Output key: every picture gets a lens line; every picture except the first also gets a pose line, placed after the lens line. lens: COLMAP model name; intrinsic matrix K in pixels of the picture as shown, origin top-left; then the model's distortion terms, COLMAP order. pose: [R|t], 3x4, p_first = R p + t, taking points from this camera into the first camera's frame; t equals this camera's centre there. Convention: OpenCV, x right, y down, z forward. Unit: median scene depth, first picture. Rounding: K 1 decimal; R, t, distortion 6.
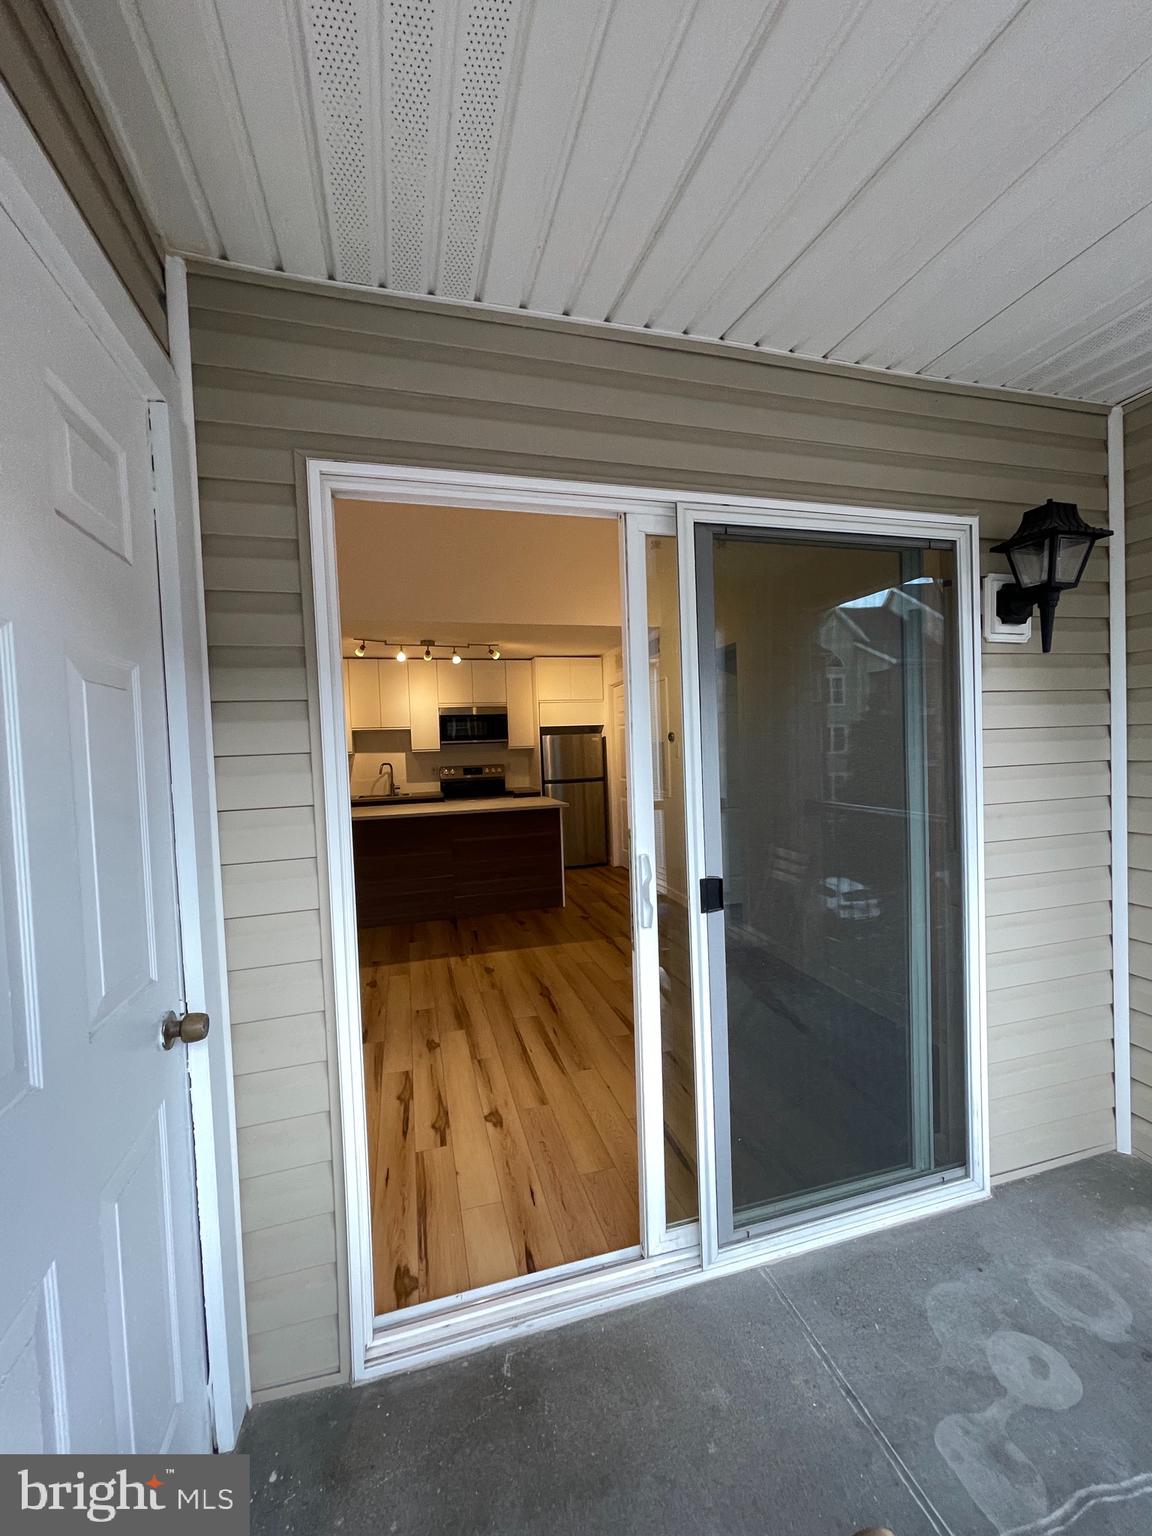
lens RADIAL K [[615.0, 0, 569.7], [0, 615.0, 766.8], [0, 0, 1]] dist [0.000598, 0.000039]
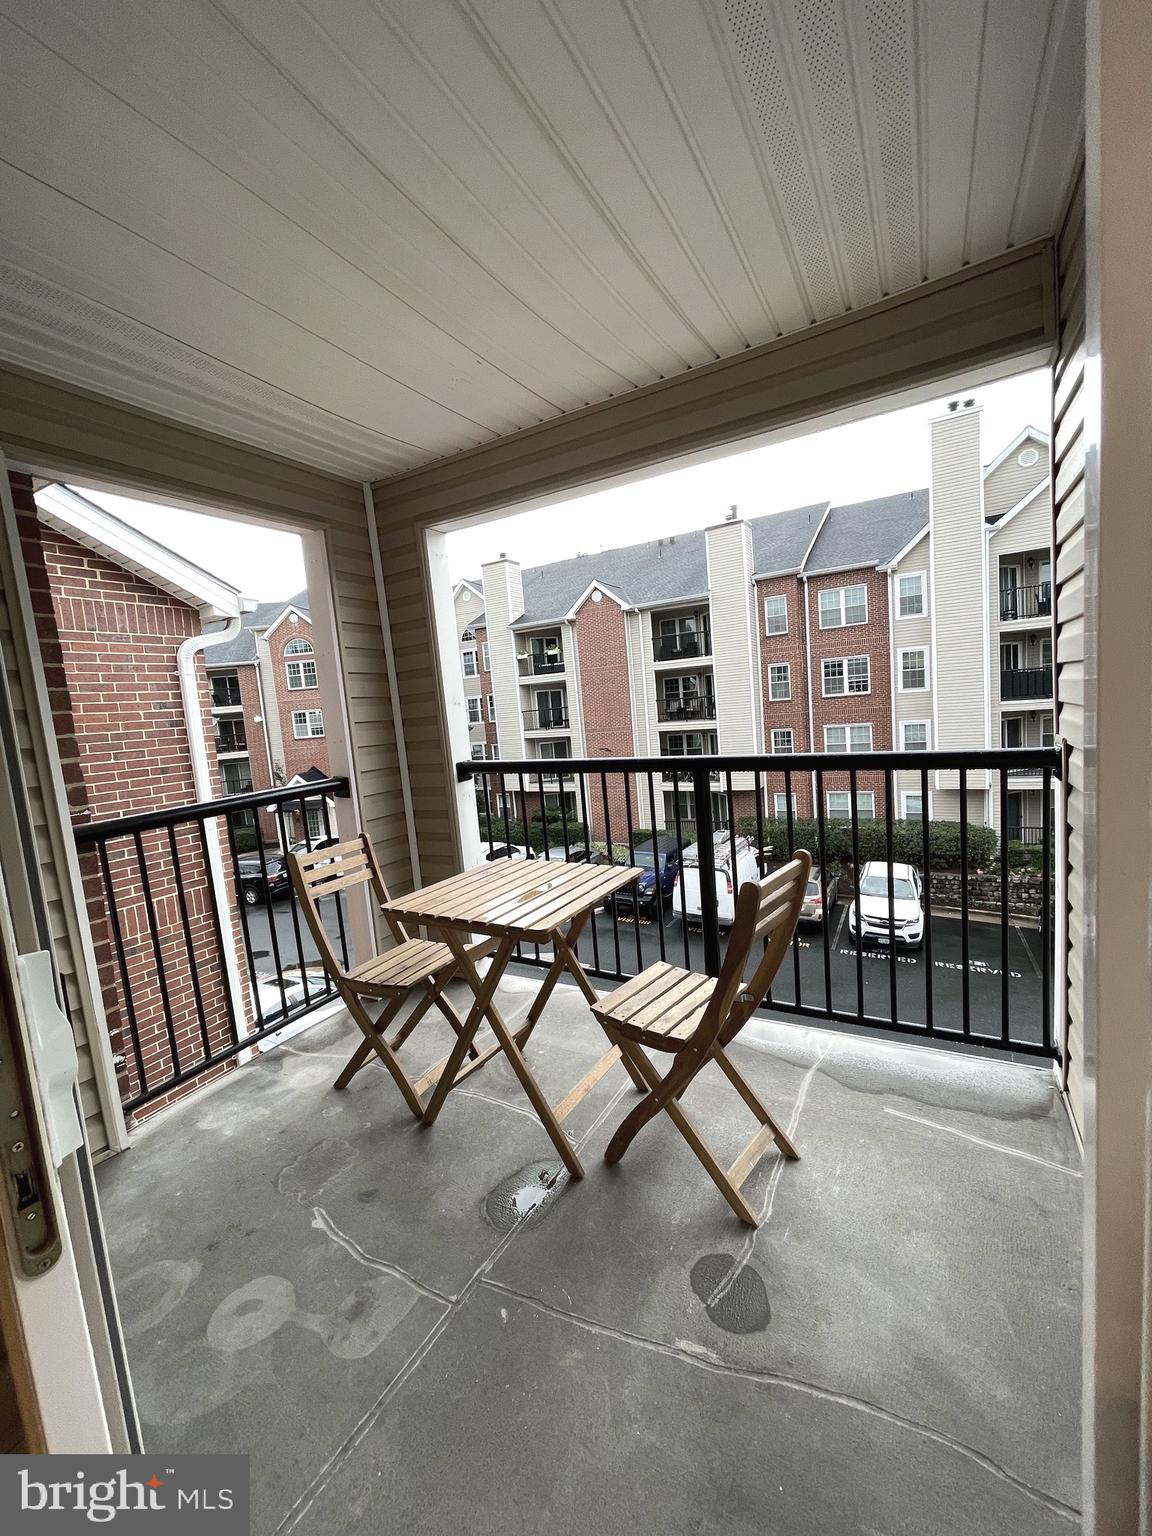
lens RADIAL K [[615.0, 0, 568.3], [0, 615.0, 767.5], [0, 0, 1]] dist [0.000598, 0.000039]
pose [[-0.688451, 0.003728, 0.725274, -0.433674], [0.119240, 0.986962, 0.108113, 0.011424], [-0.715414, 0.160912, -0.679919, 1.322770]]
